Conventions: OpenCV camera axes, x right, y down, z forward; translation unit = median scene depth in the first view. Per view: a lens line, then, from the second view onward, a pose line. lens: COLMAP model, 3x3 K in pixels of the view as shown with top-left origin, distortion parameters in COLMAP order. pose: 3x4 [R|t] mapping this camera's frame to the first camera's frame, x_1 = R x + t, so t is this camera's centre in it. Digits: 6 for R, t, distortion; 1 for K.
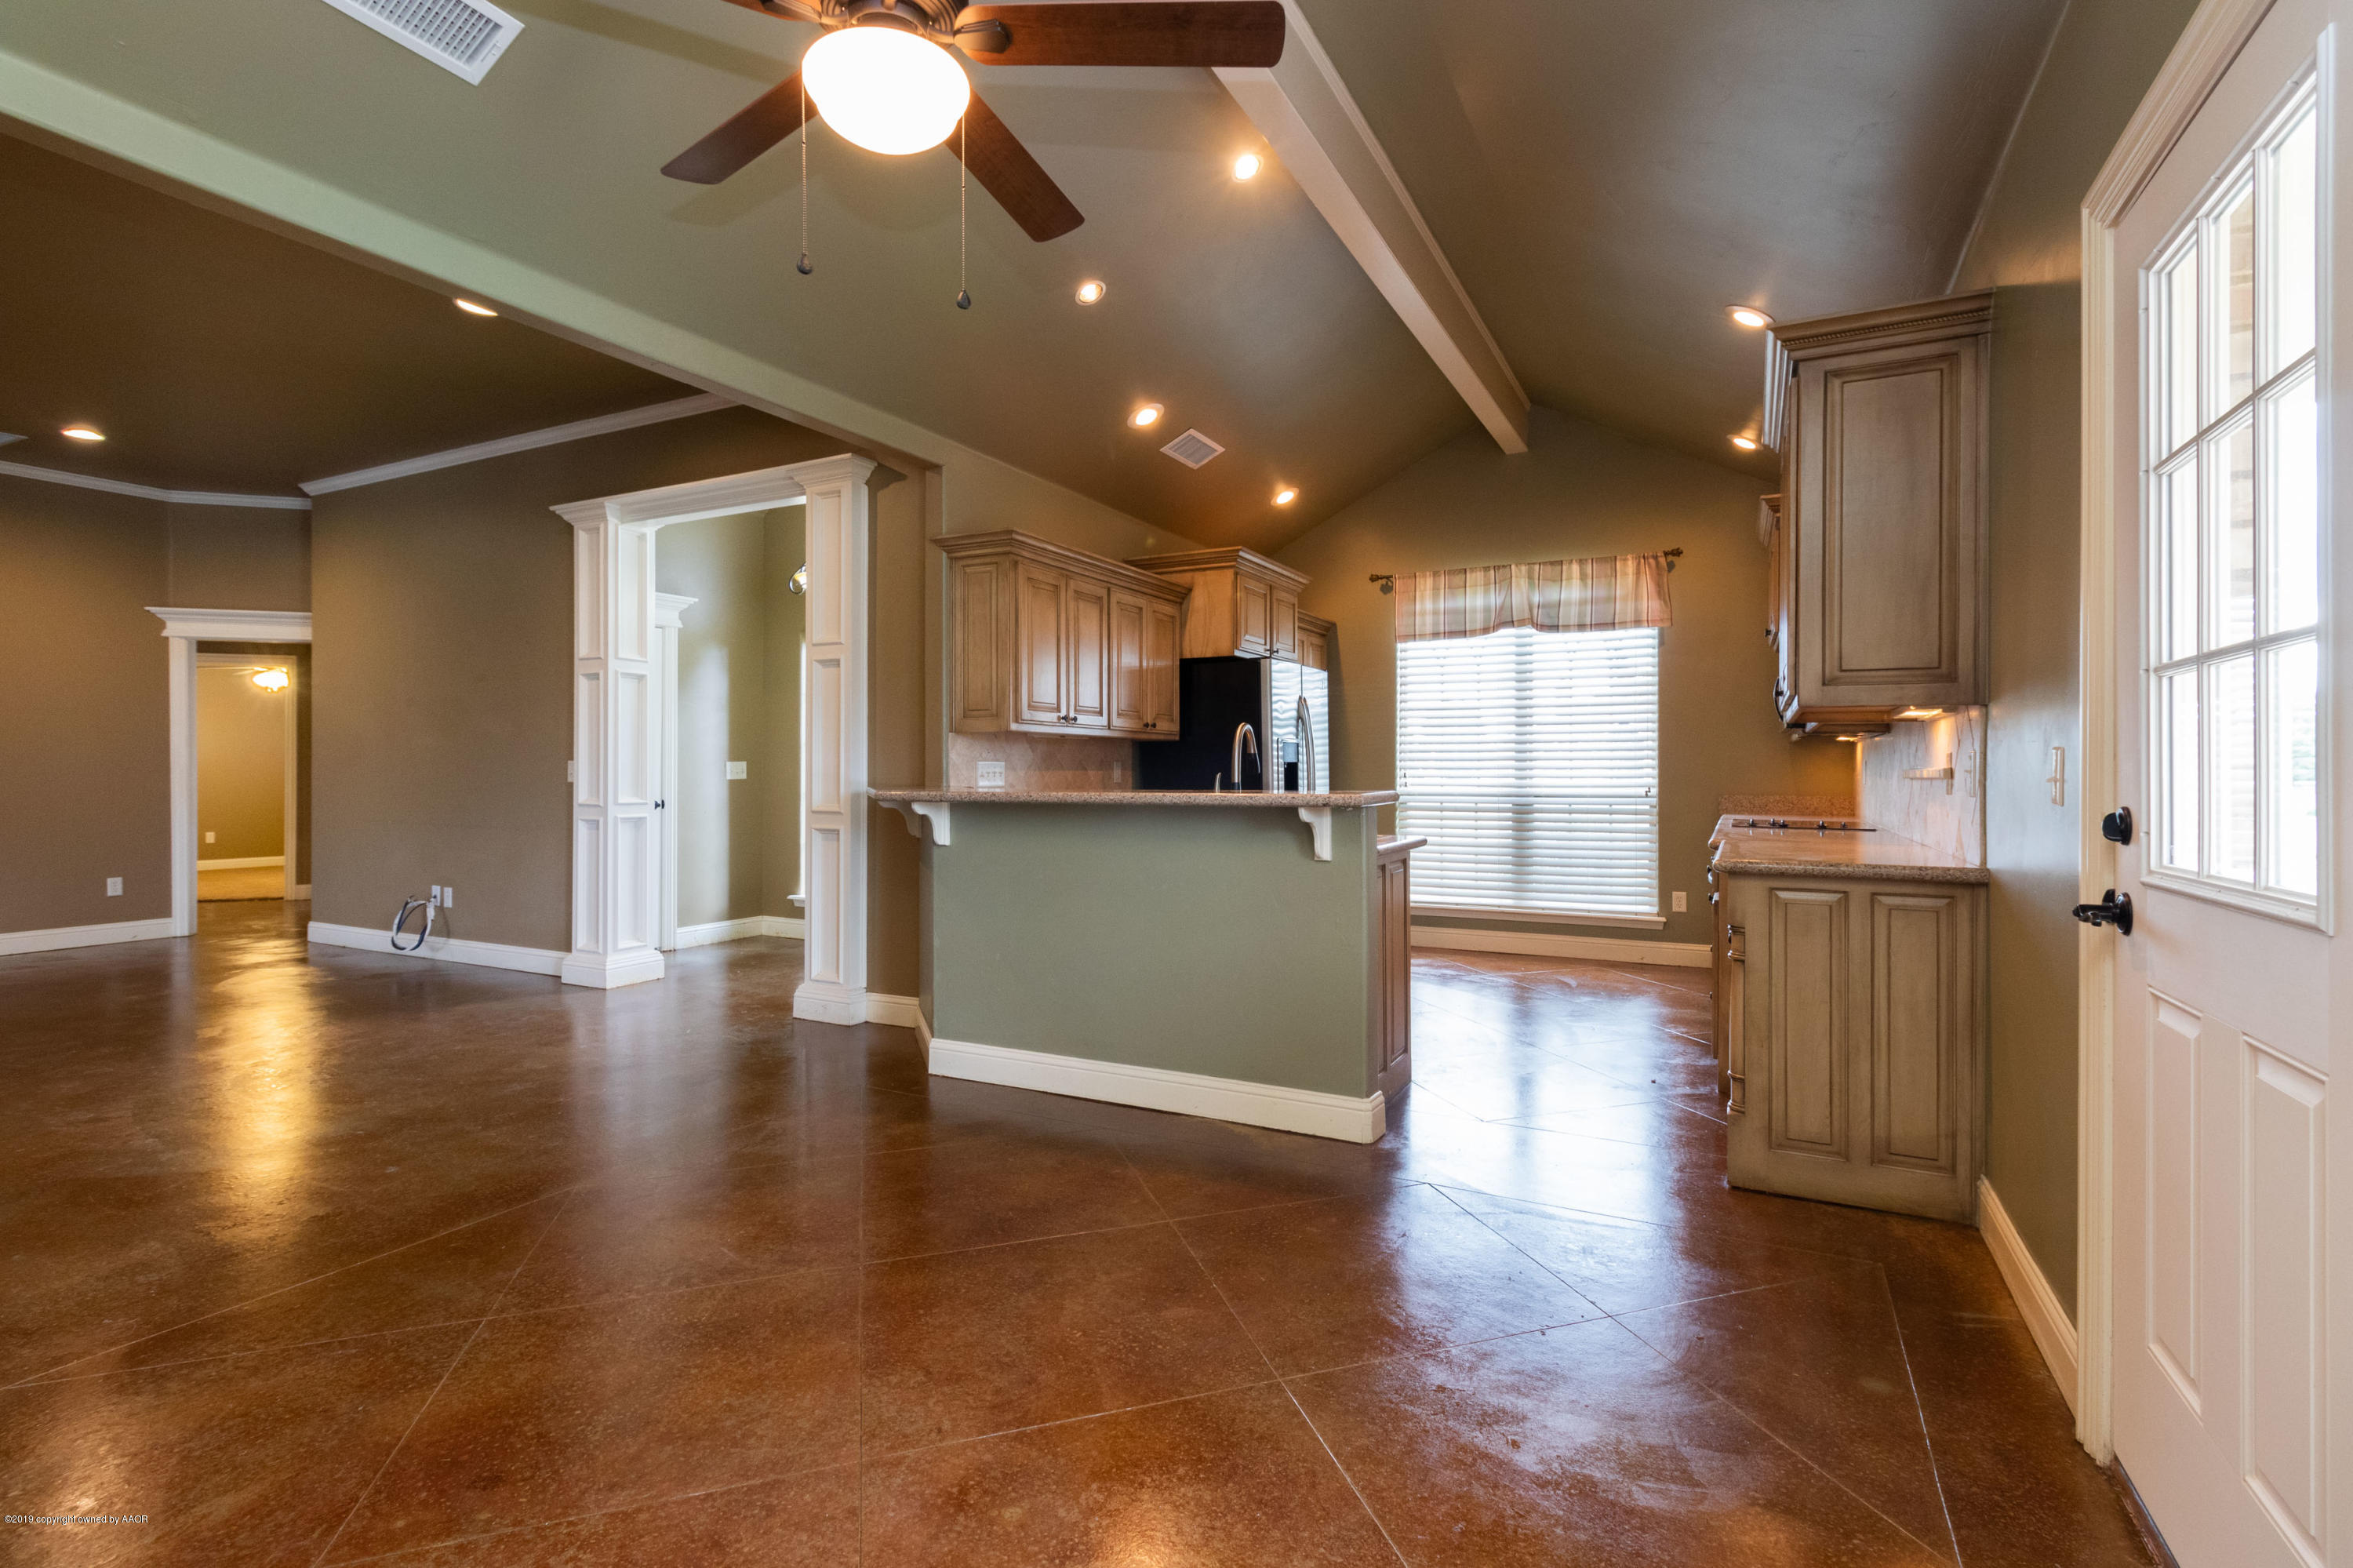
lens RADIAL K [[1123.9, 0, 1132.8], [0, 1123.9, 781.0], [0, 0, 1]] dist [0.003541, 0.000361]
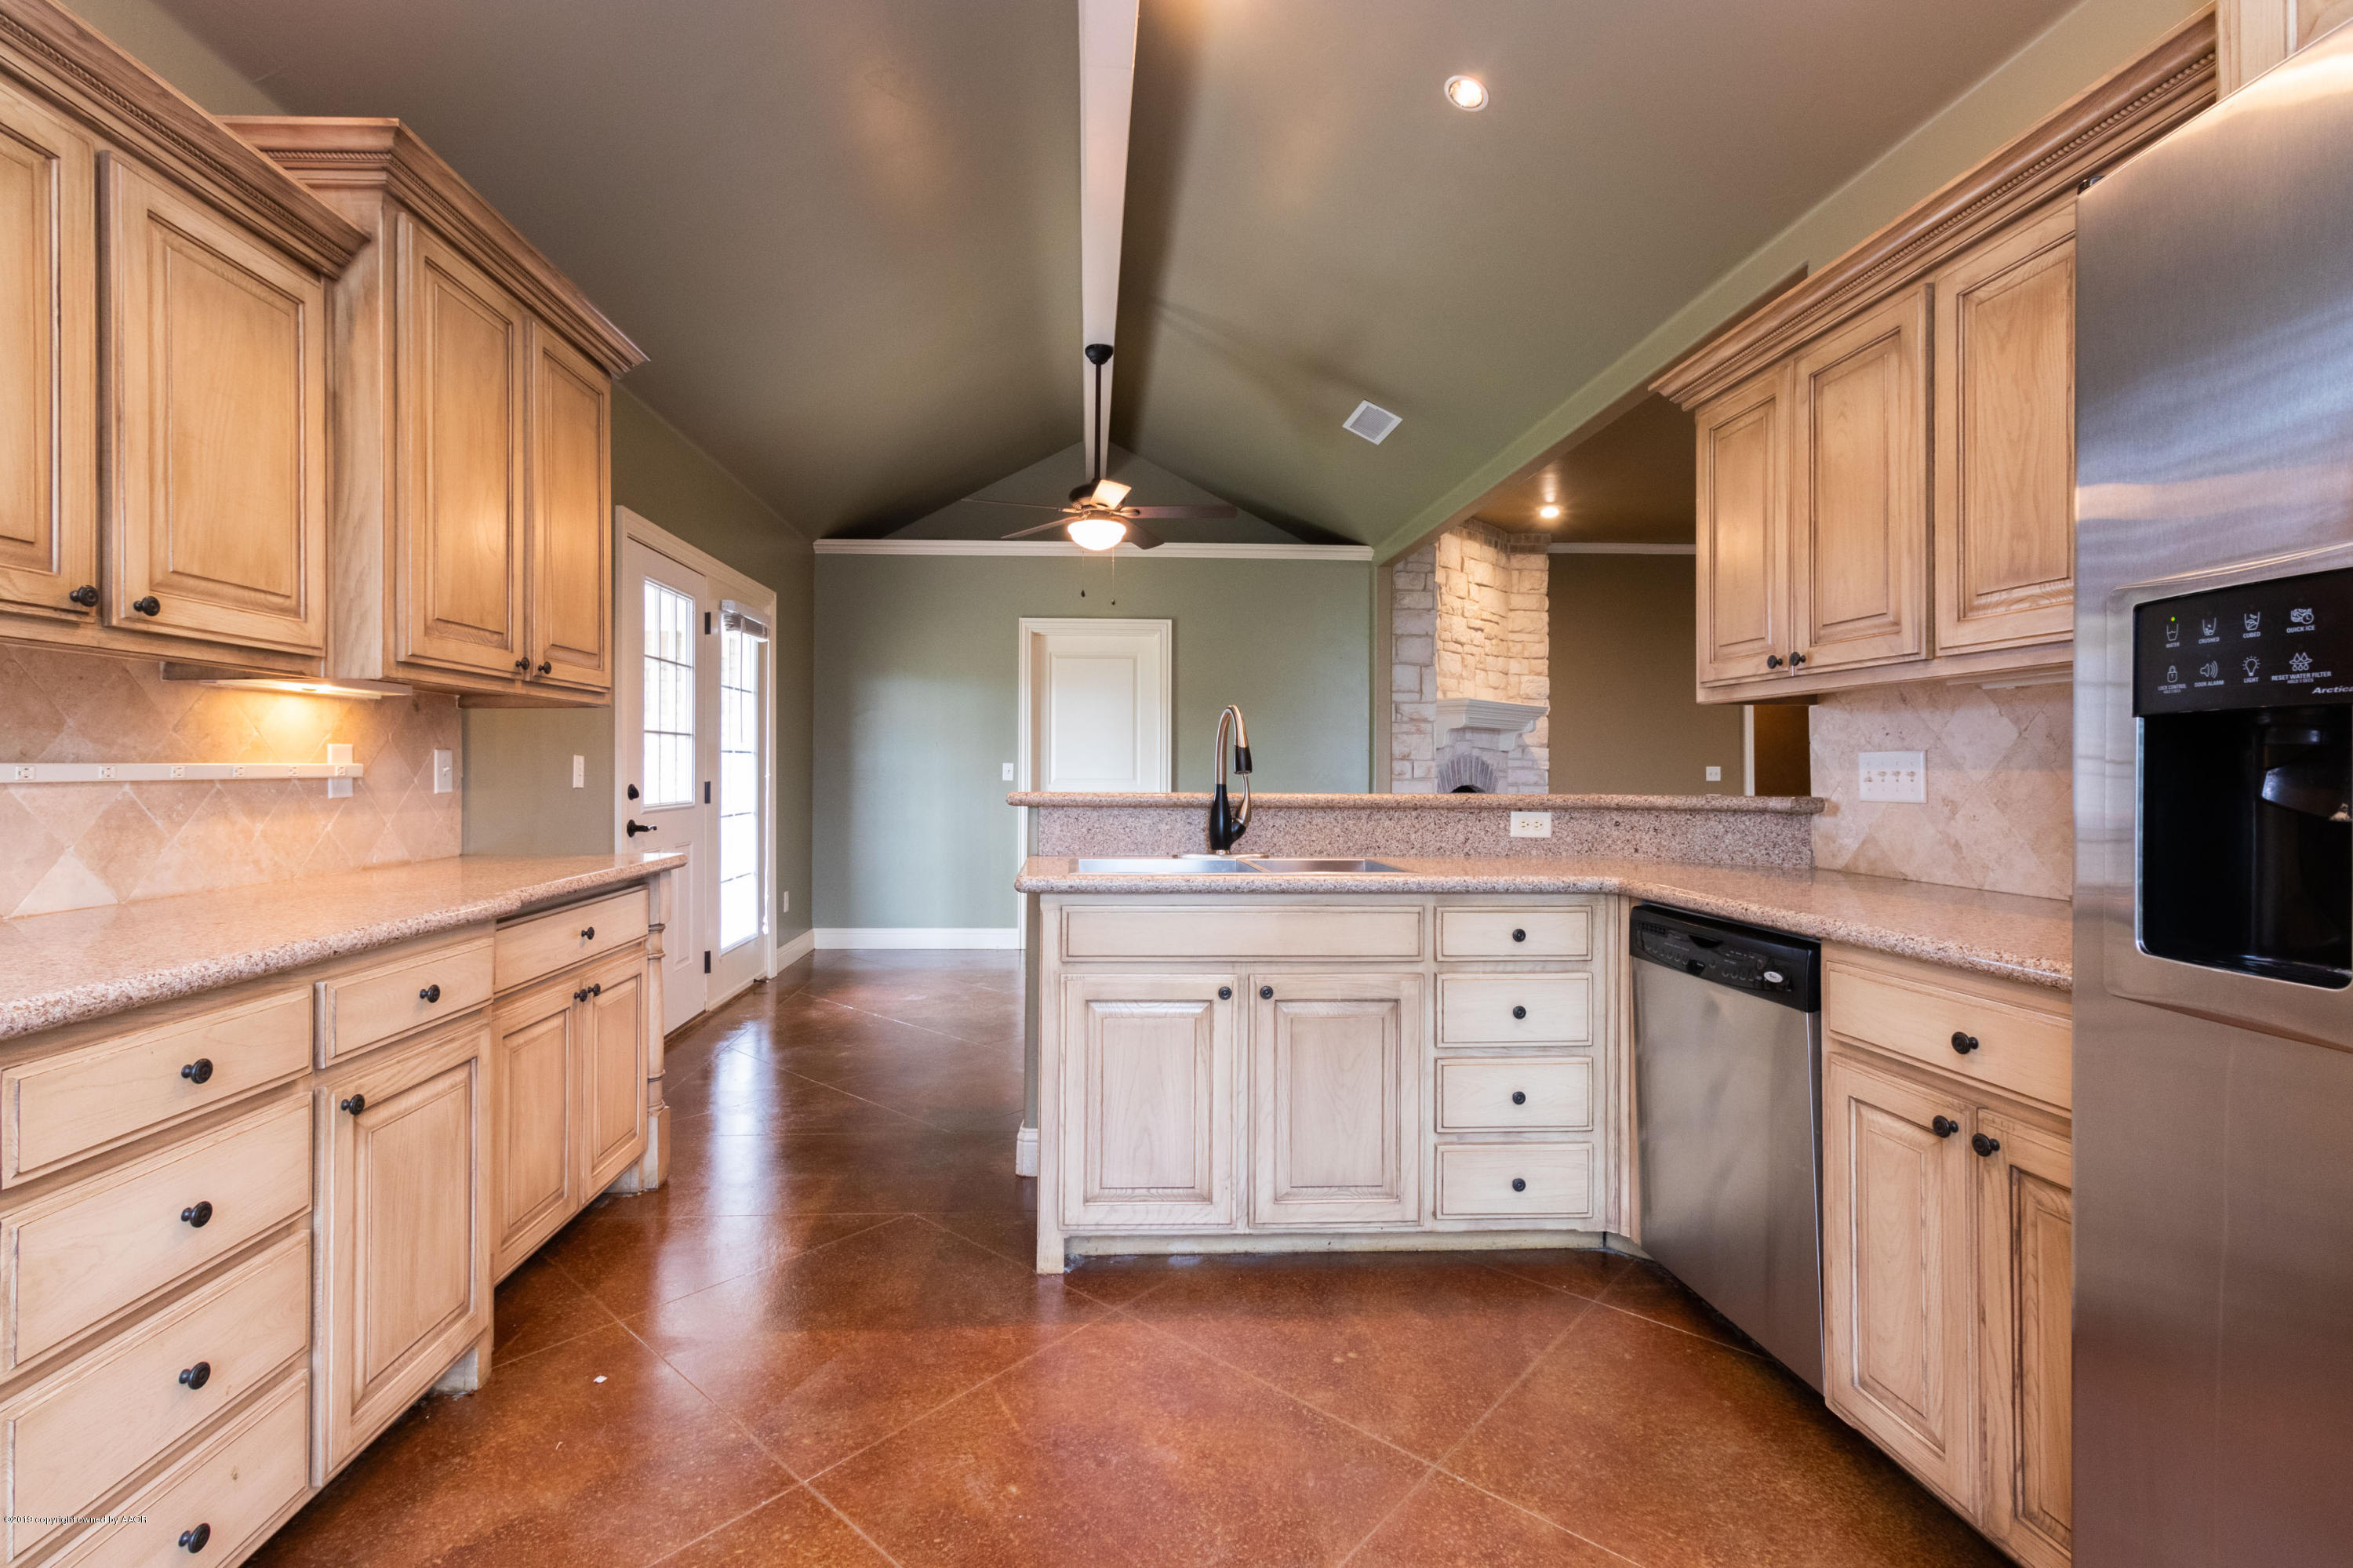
lens RADIAL K [[1123.9, 0, 1132.8], [0, 1123.9, 781.0], [0, 0, 1]] dist [0.003541, 0.000361]
pose [[-0.847987, 0.003034, -0.530009, 0.372512], [-0.006164, 0.999860, 0.015587, -0.008724], [0.529982, 0.016485, -0.847849, 1.086678]]
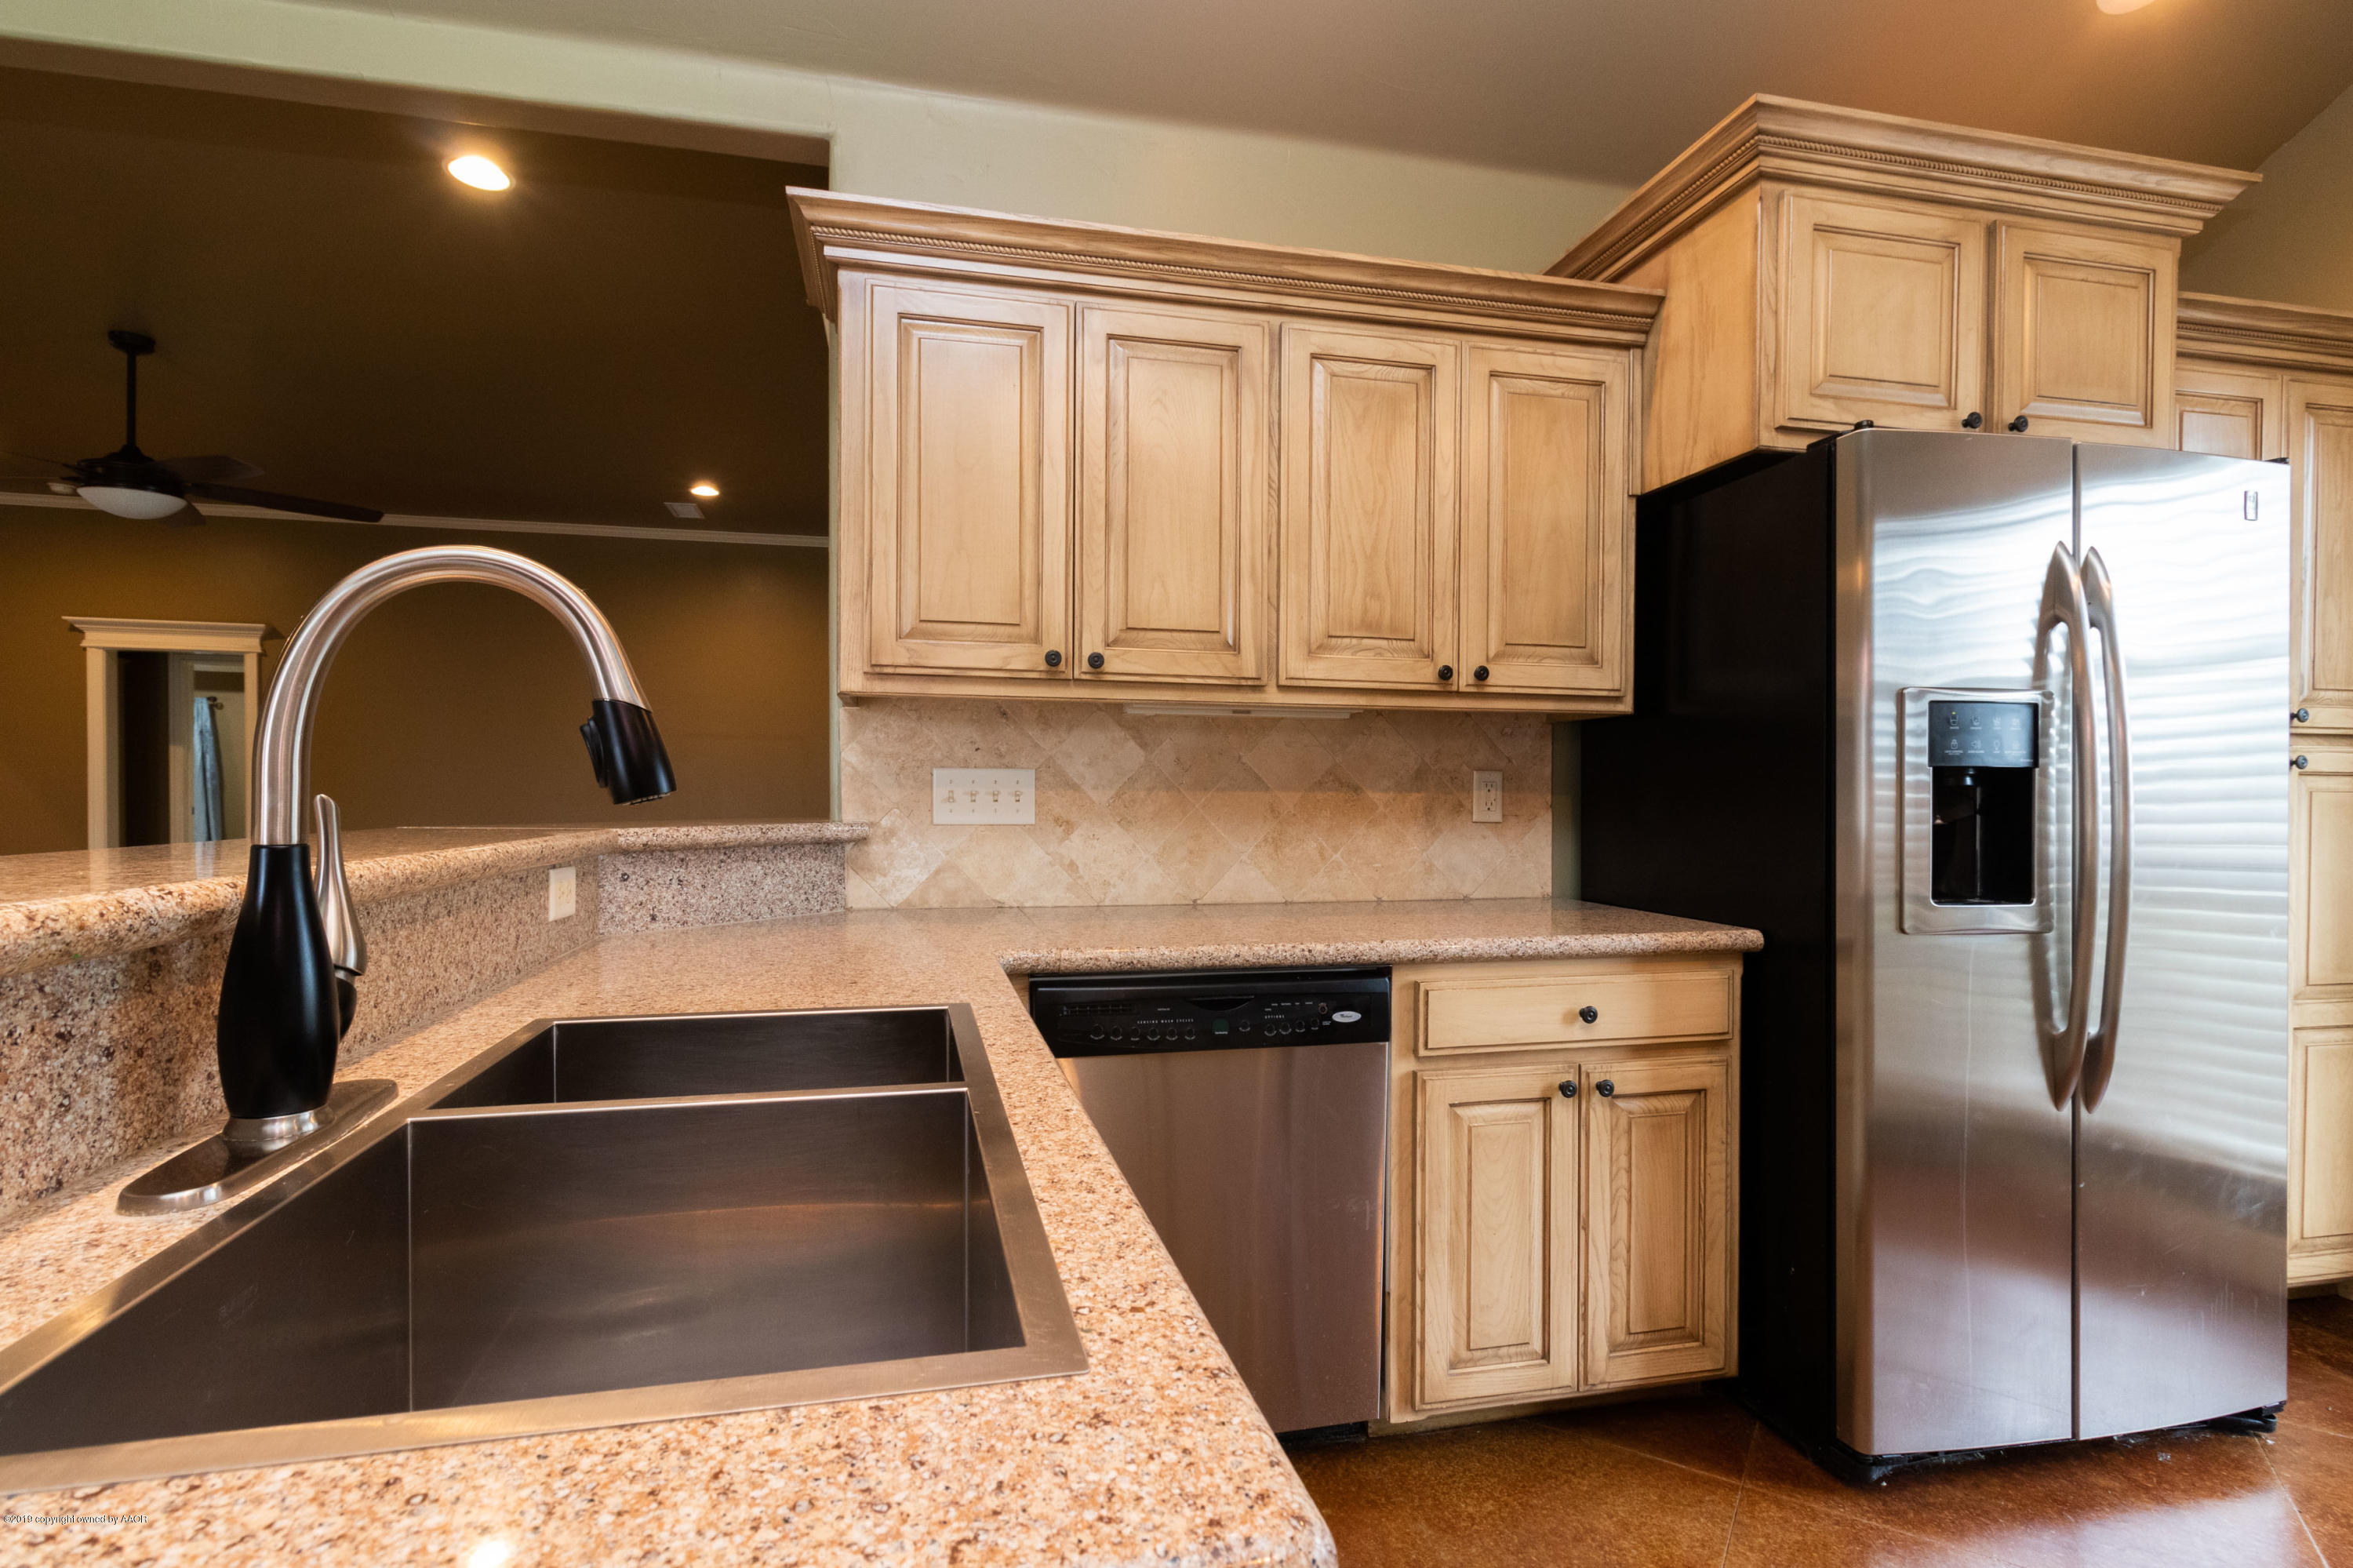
lens RADIAL K [[1107.2, 0, 1149.0], [0, 1107.2, 814.2], [0, 0, 1]] dist [0.013062, 0.000379]
pose [[0.665597, 0.019349, -0.746061, 0.217951], [-0.014783, 0.999810, 0.012740, -0.004953], [0.746165, 0.002549, 0.665756, 0.644651]]
